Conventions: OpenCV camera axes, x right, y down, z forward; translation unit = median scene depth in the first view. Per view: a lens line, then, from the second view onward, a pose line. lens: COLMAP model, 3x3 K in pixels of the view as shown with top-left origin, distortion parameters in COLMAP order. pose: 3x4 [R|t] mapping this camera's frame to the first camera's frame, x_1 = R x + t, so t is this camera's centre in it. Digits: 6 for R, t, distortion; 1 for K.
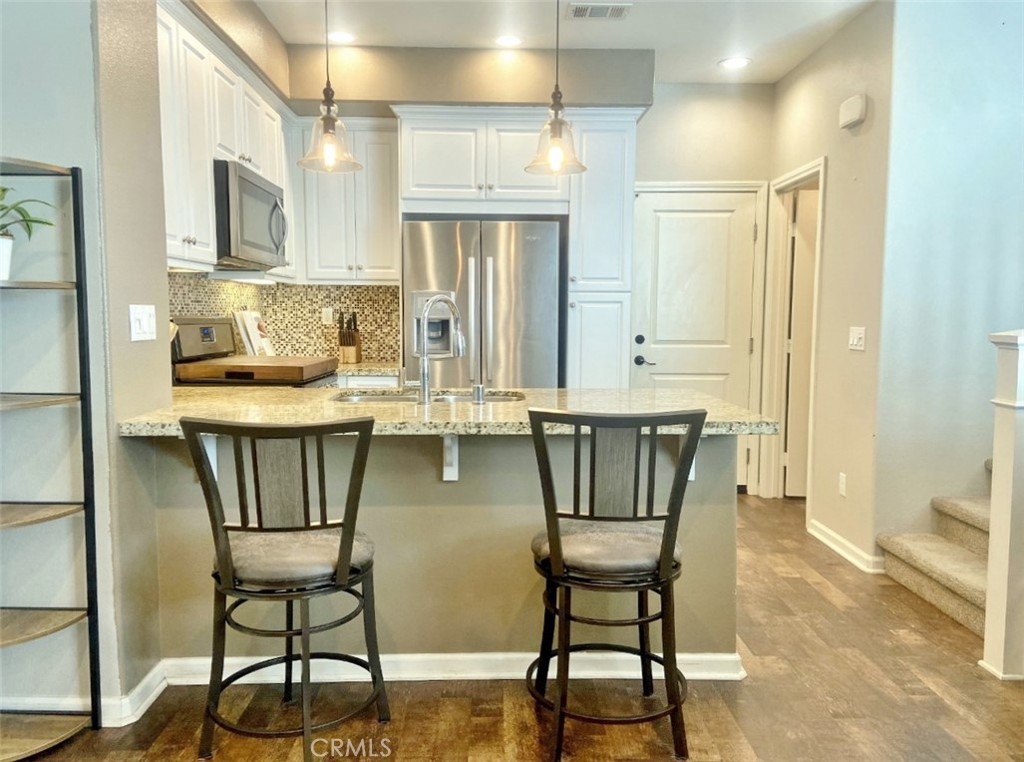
lens RADIAL K [[766.4, 0, 506.4], [0, 766.4, 375.4], [0, 0, 1]] dist [0.096539, -0.151671]
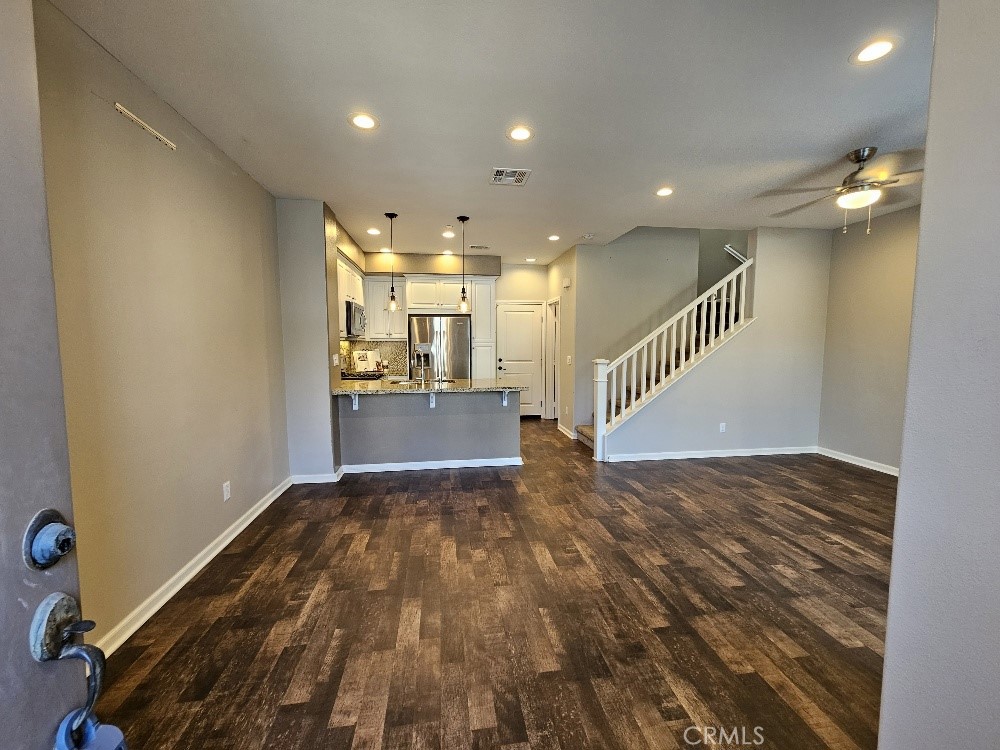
lens RADIAL K [[406.4, 0, 500.0], [0, 406.4, 375.0], [0, 0, 1]] dist [-0.001619, -0.000203]
pose [[0.991469, -0.016316, 0.129318, -0.006251], [0.016321, 0.999866, 0.001028, 0.002987], [-0.129317, 0.001091, 0.991603, -0.507144]]
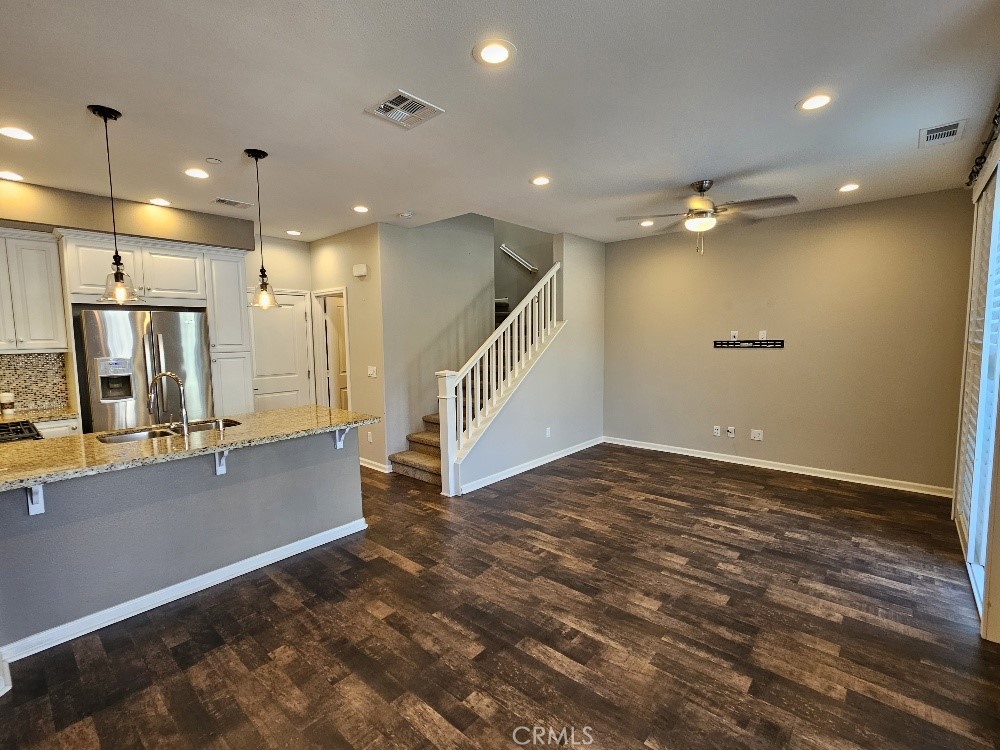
lens RADIAL K [[454.1, 0, 497.9], [0, 454.1, 374.6], [0, 0, 1]] dist [-0.000240, 0.000407]
pose [[0.671502, -0.079458, 0.736730, -0.283662], [0.076123, 0.996371, 0.038078, -0.063265], [-0.737082, 0.030513, 0.675114, -0.163128]]
